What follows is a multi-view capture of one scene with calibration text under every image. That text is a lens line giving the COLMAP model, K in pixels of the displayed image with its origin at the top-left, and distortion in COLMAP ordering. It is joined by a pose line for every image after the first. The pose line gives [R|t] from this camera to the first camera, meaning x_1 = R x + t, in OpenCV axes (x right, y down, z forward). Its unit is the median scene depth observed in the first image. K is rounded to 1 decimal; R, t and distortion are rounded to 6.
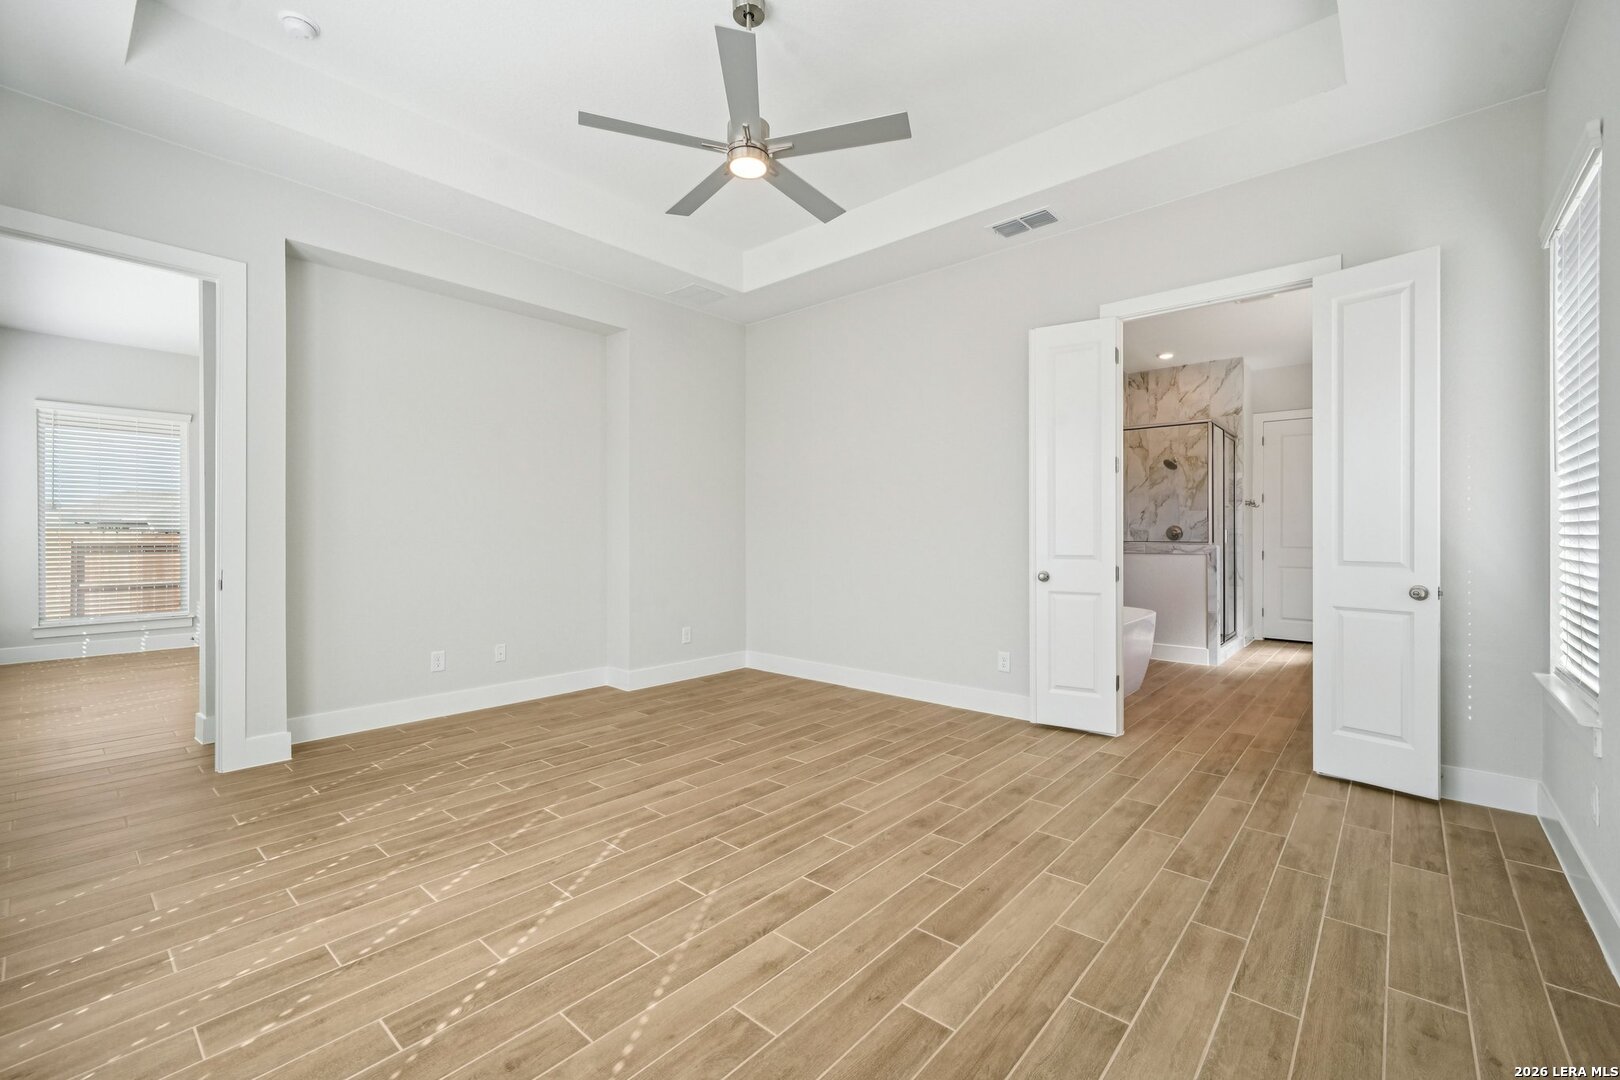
lens RADIAL K [[696.6, 0, 809.5], [0, 696.6, 534.4], [0, 0, 1]] dist [0.000311, 0.000166]
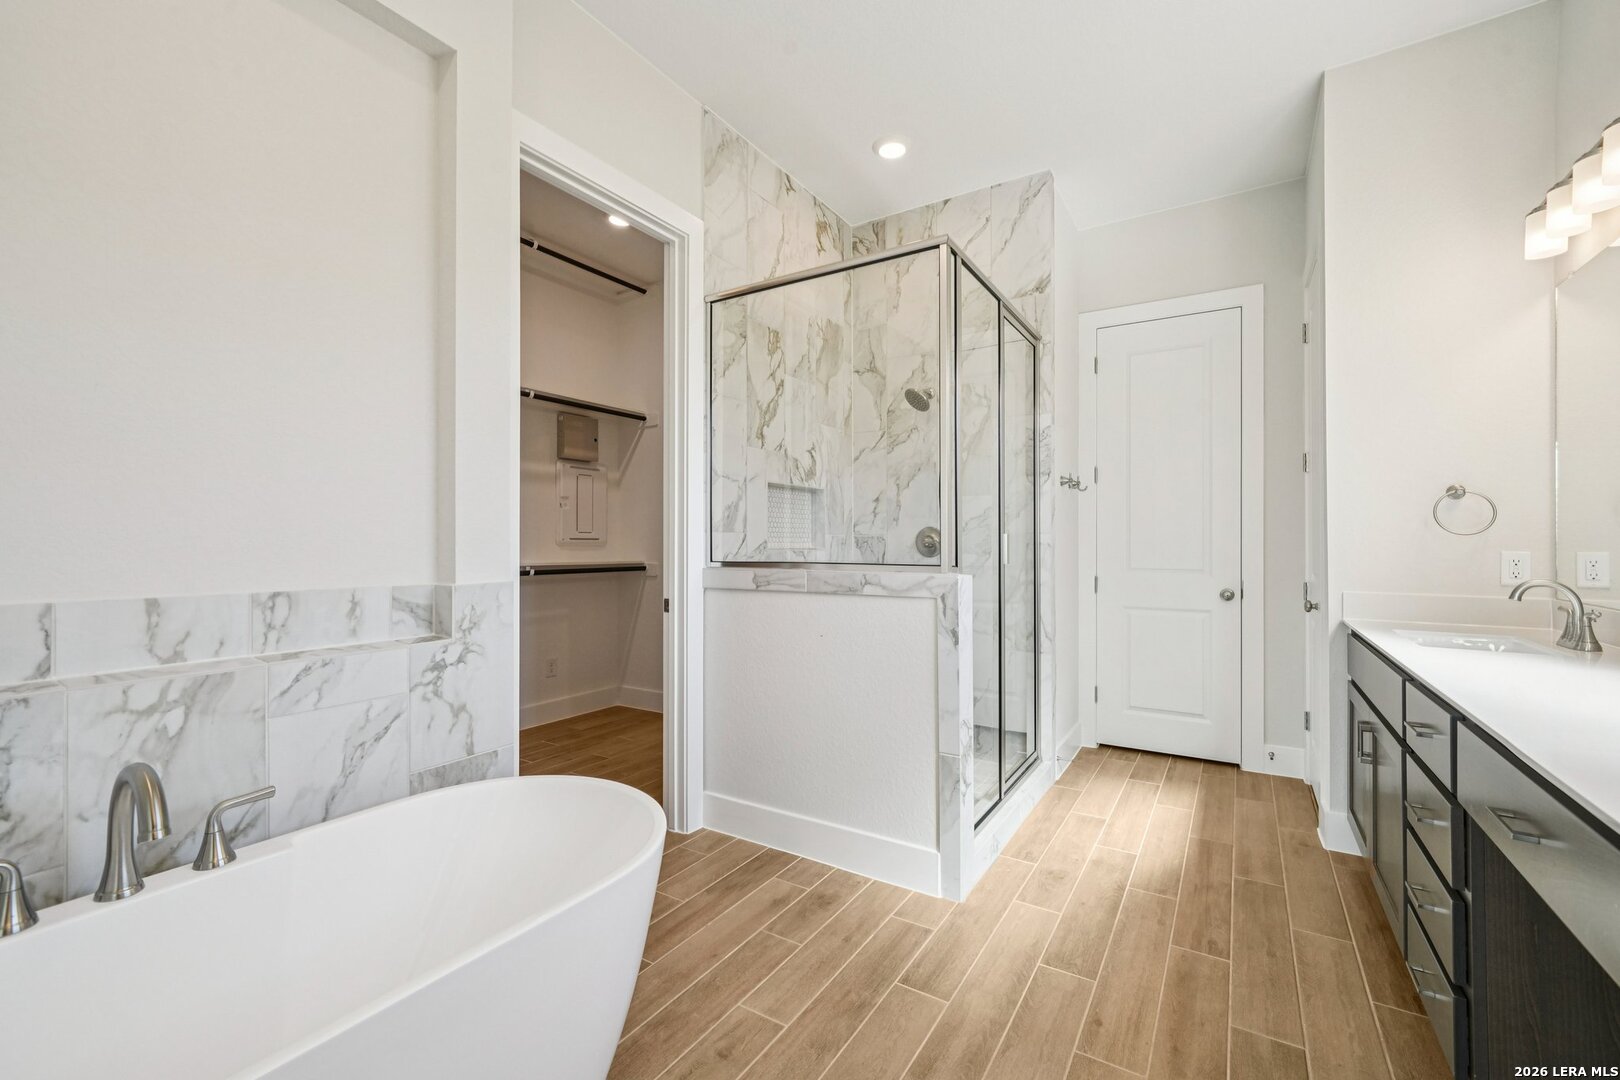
lens RADIAL K [[696.6, 0, 810.4], [0, 696.6, 540.1], [0, 0, 1]] dist [0.000311, 0.000166]
pose [[0.987619, 0.002967, 0.156842, 0.212195], [-0.001779, 0.999969, -0.007716, 0.000494], [-0.156860, 0.007342, 0.987594, 0.307460]]
